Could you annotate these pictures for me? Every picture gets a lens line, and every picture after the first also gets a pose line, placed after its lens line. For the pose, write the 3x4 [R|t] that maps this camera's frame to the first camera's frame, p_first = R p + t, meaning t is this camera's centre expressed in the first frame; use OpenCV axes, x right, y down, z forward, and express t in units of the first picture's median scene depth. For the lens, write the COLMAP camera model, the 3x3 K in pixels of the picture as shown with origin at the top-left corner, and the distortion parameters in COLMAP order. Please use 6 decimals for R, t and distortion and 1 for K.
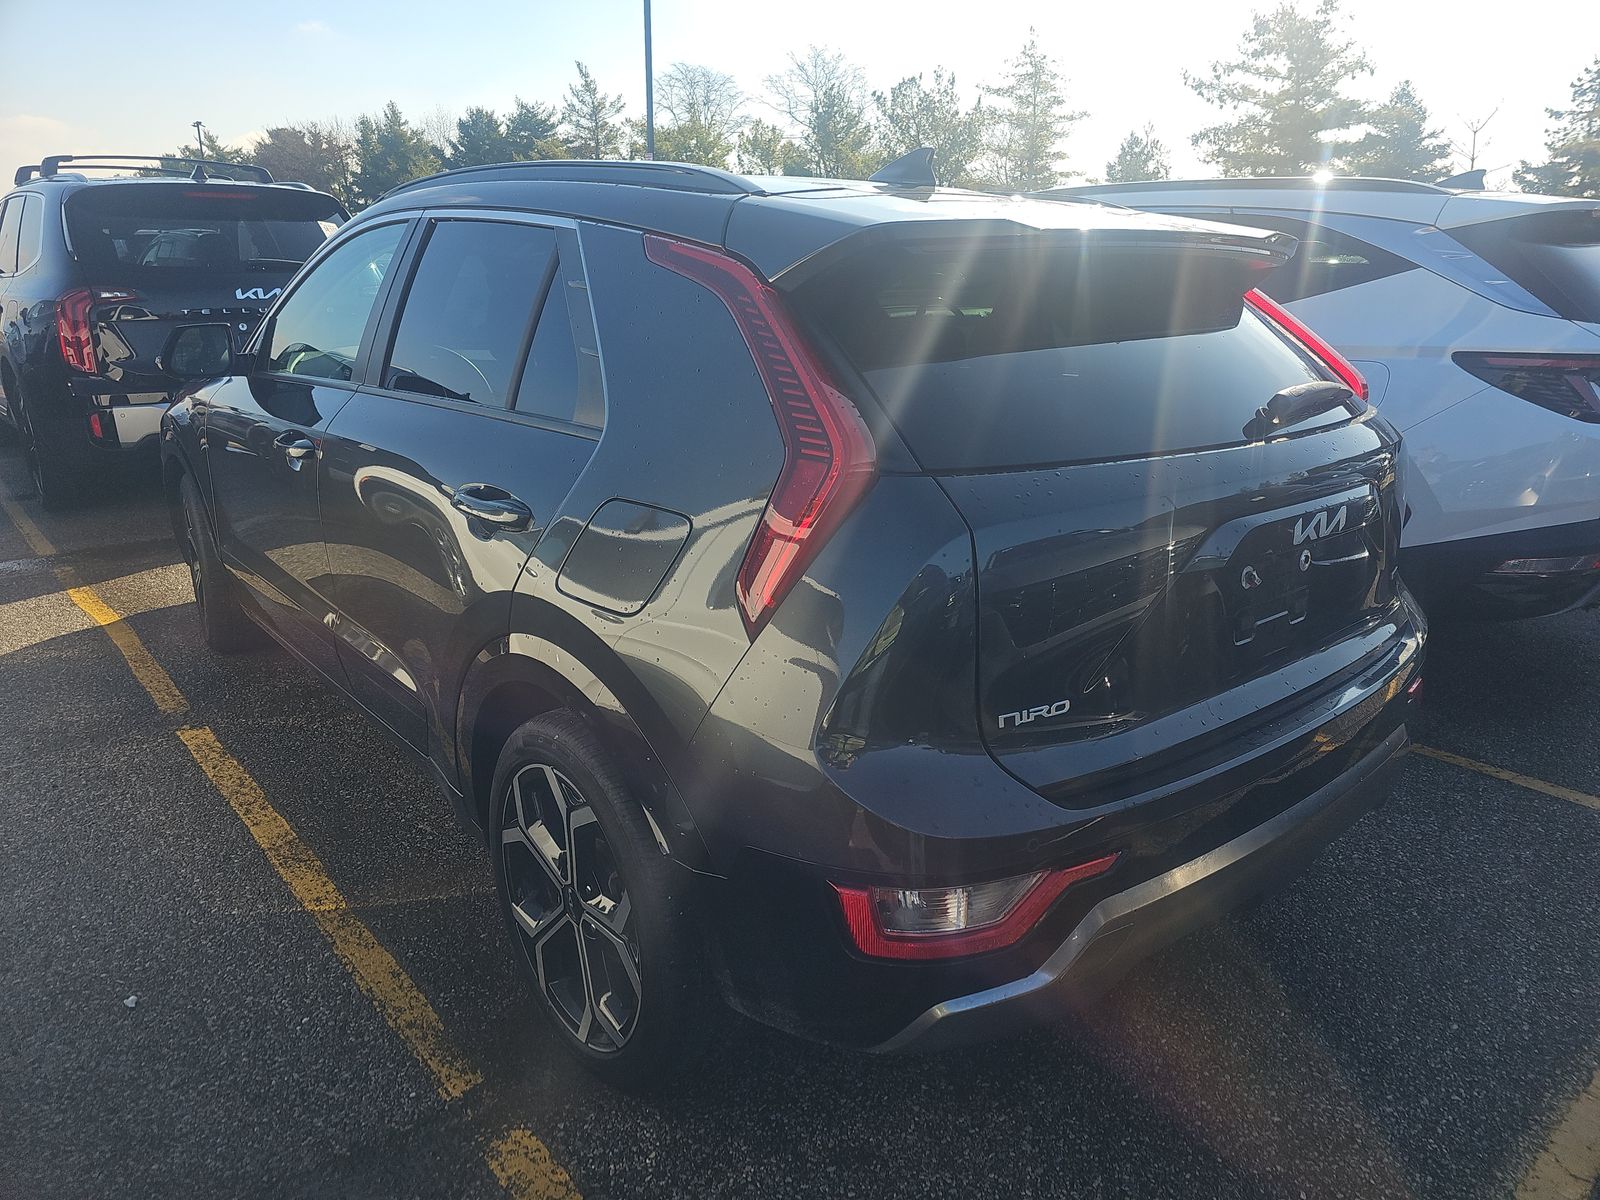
lens RADIAL K [[1071.6, 0, 802.1], [0, 1071.6, 628.0], [0, 0, 1]] dist [0.054633, -0.050649]
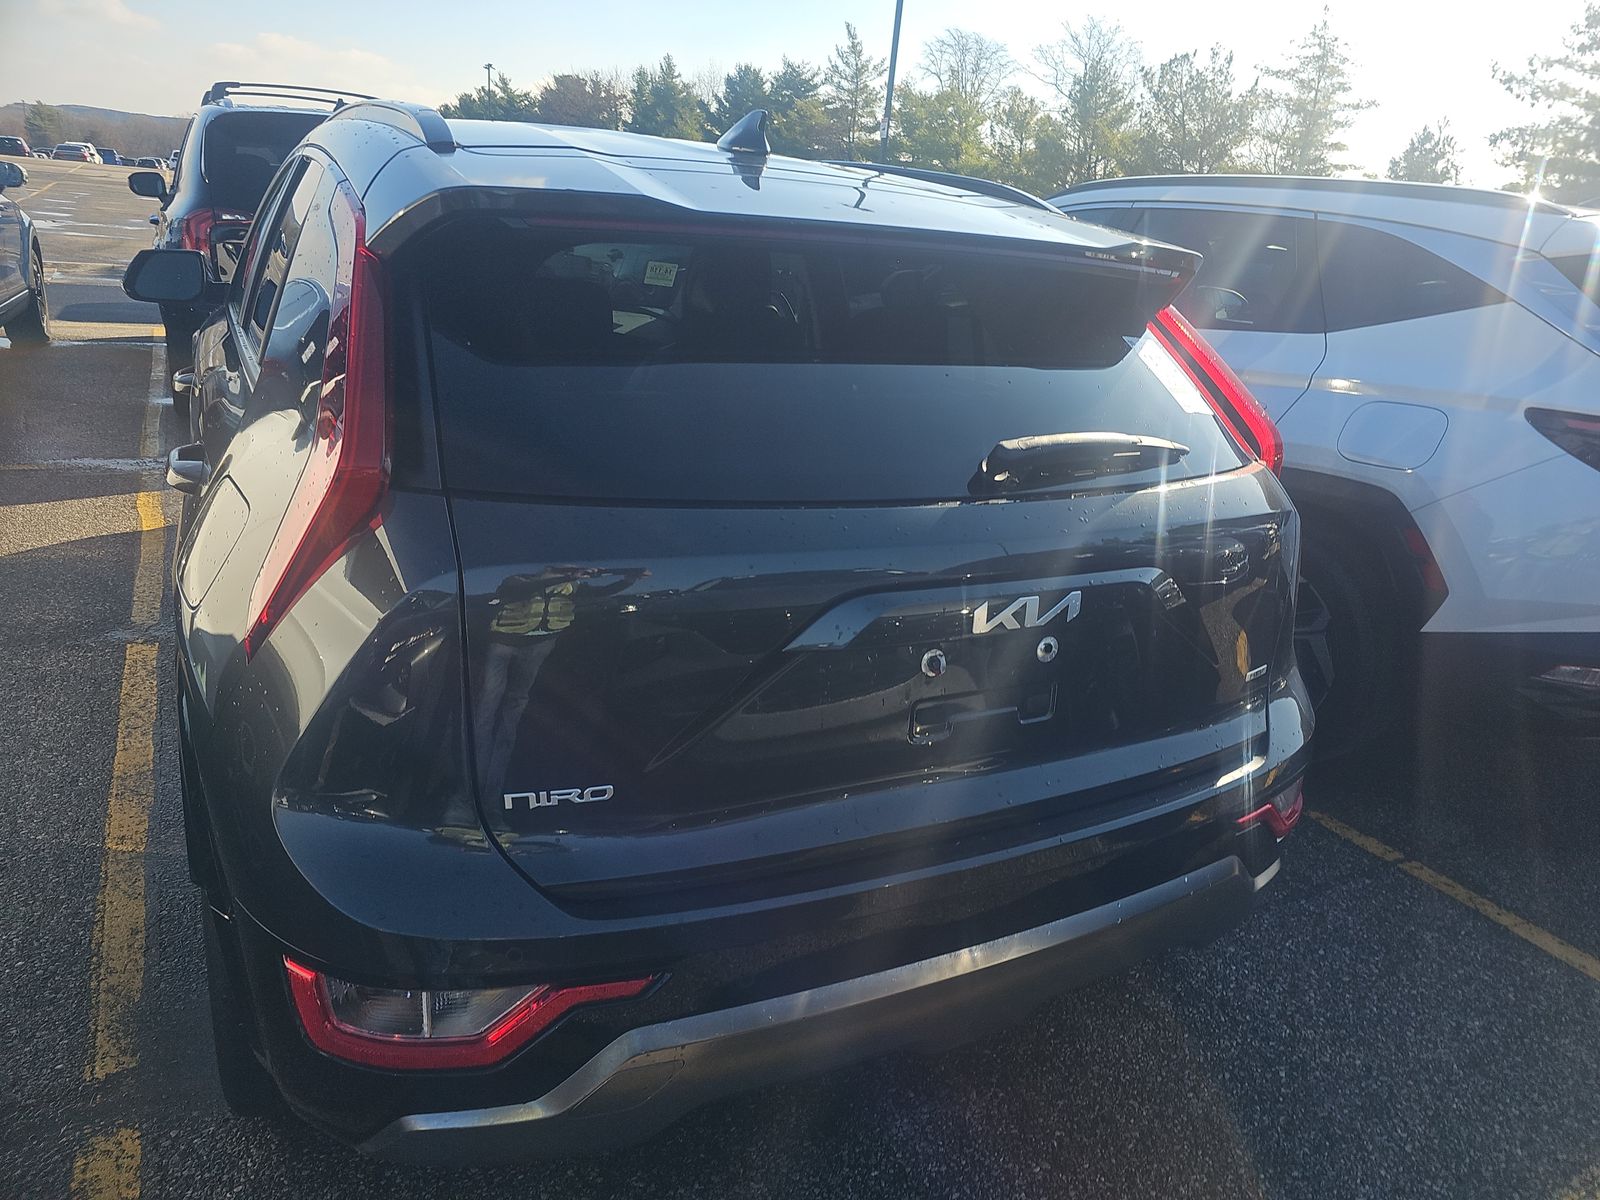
lens RADIAL K [[1064.2, 0, 803.4], [0, 1064.2, 630.8], [0, 0, 1]] dist [0.054989, -0.049071]
pose [[0.977495, 0.138306, -0.159298, 0.315106], [-0.133820, 0.990253, 0.038603, -0.063605], [0.163084, -0.016417, 0.986476, 0.136523]]
